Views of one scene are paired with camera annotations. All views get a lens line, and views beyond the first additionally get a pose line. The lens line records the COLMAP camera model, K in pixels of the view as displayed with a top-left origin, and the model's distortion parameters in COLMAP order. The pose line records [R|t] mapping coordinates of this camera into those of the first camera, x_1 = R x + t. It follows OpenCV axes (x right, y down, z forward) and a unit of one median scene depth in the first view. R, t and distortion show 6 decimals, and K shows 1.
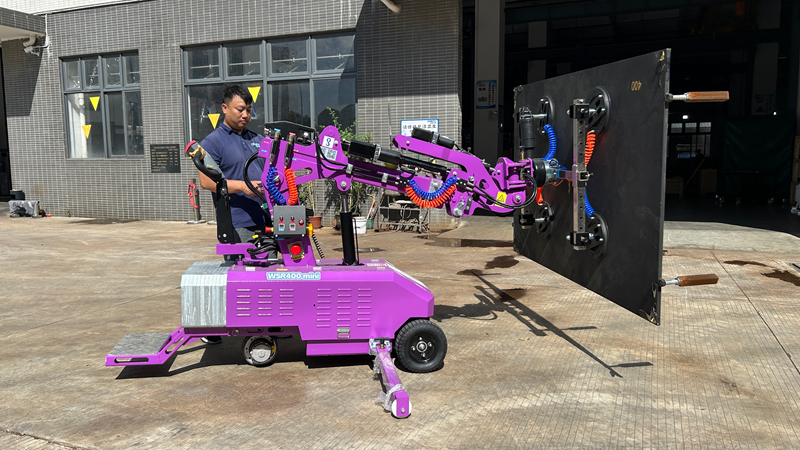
lens RADIAL K [[601.4, 0, 393.8], [0, 601.4, 229.7], [0, 0, 1]] dist [0.050260, -0.074763]
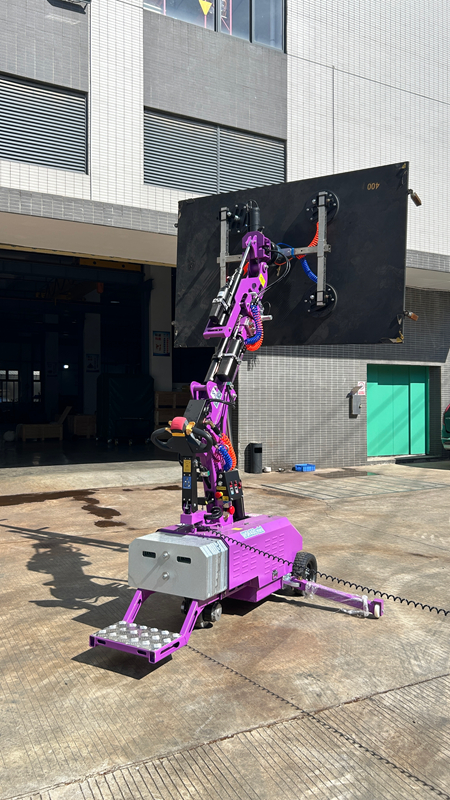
lens RADIAL K [[601.4, 0, 227.3], [0, 601.4, 394.1], [0, 0, 1]] dist [0.050260, -0.074763]
pose [[0.648213, 0.012423, 0.761358, -1.018987], [0.085414, 0.992370, -0.088913, -0.080092], [-0.756653, 0.122665, 0.642206, 0.254193]]
